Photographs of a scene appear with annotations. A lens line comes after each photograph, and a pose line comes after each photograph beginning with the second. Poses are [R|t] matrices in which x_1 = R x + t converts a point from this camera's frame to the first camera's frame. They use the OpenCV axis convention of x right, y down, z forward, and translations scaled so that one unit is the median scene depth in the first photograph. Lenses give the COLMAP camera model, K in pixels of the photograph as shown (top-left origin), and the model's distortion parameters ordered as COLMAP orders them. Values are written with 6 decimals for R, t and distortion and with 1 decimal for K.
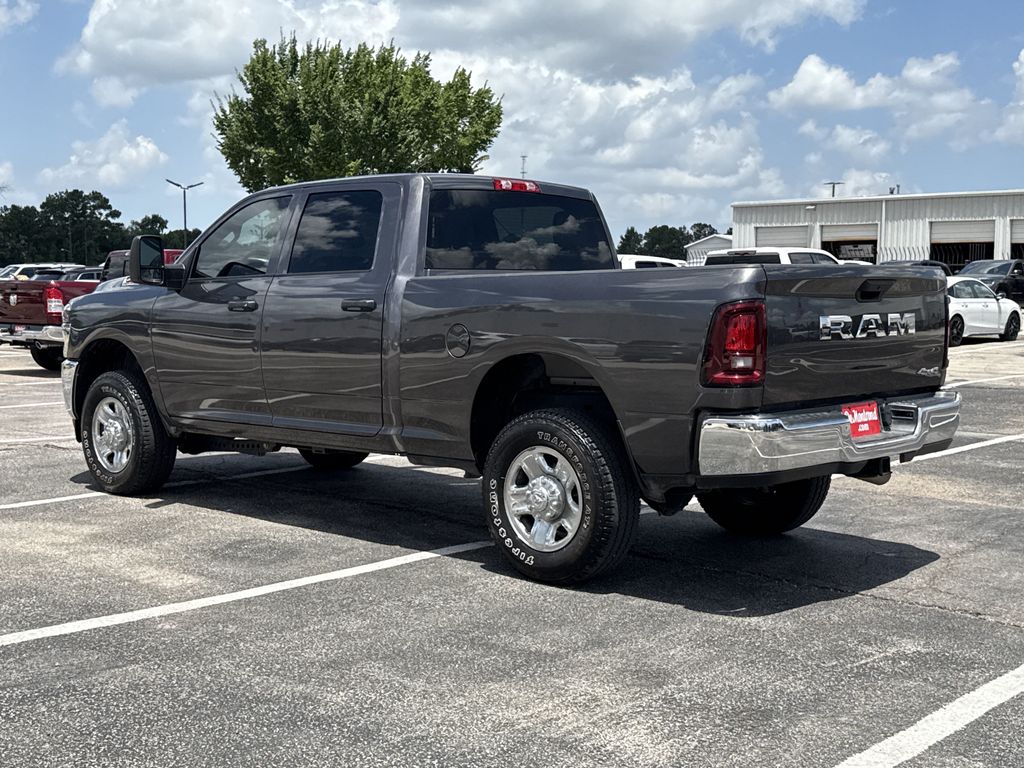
lens RADIAL K [[1418.8, 0, 544.5], [0, 1418.8, 386.6], [0, 0, 1]] dist [0.118789, -0.063300]
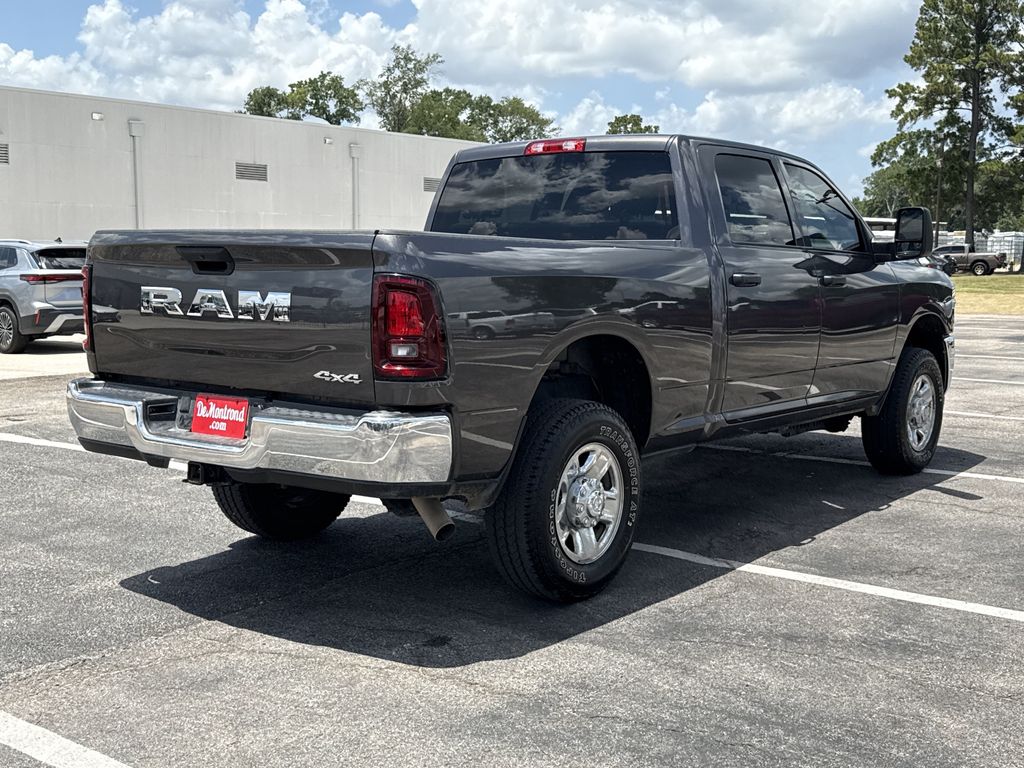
lens RADIAL K [[1246.4, 0, 512.0], [0, 1246.4, 384.0], [0, 0, 1]] dist [0.224073, -0.591758]
pose [[0.058886, 0.101297, -0.993112, 0.958288], [-0.085596, 0.991687, 0.096076, -0.080613], [0.994588, 0.079349, 0.067067, 1.116027]]
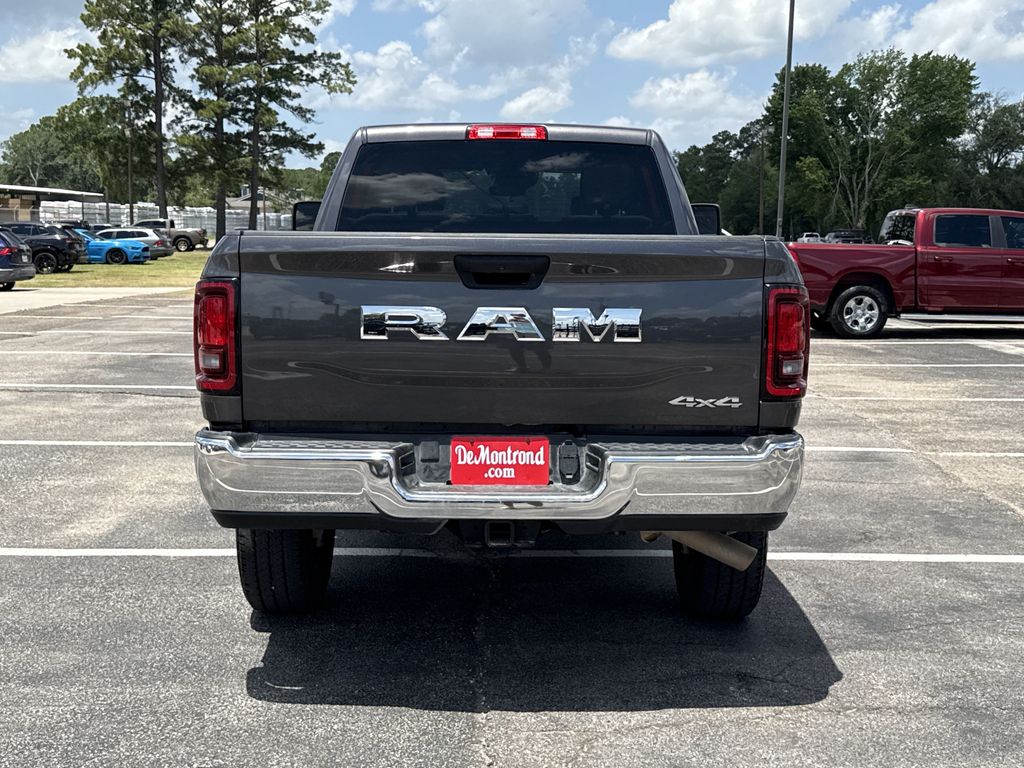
lens RADIAL K [[1327.3, 0, 512.0], [0, 1327.3, 384.0], [0, 0, 1]] dist [0.195505, -0.483885]
pose [[0.673972, 0.088587, -0.733426, 0.687612], [-0.068267, 0.996005, 0.057569, -0.050550], [0.735596, 0.011268, 0.677327, 0.571653]]
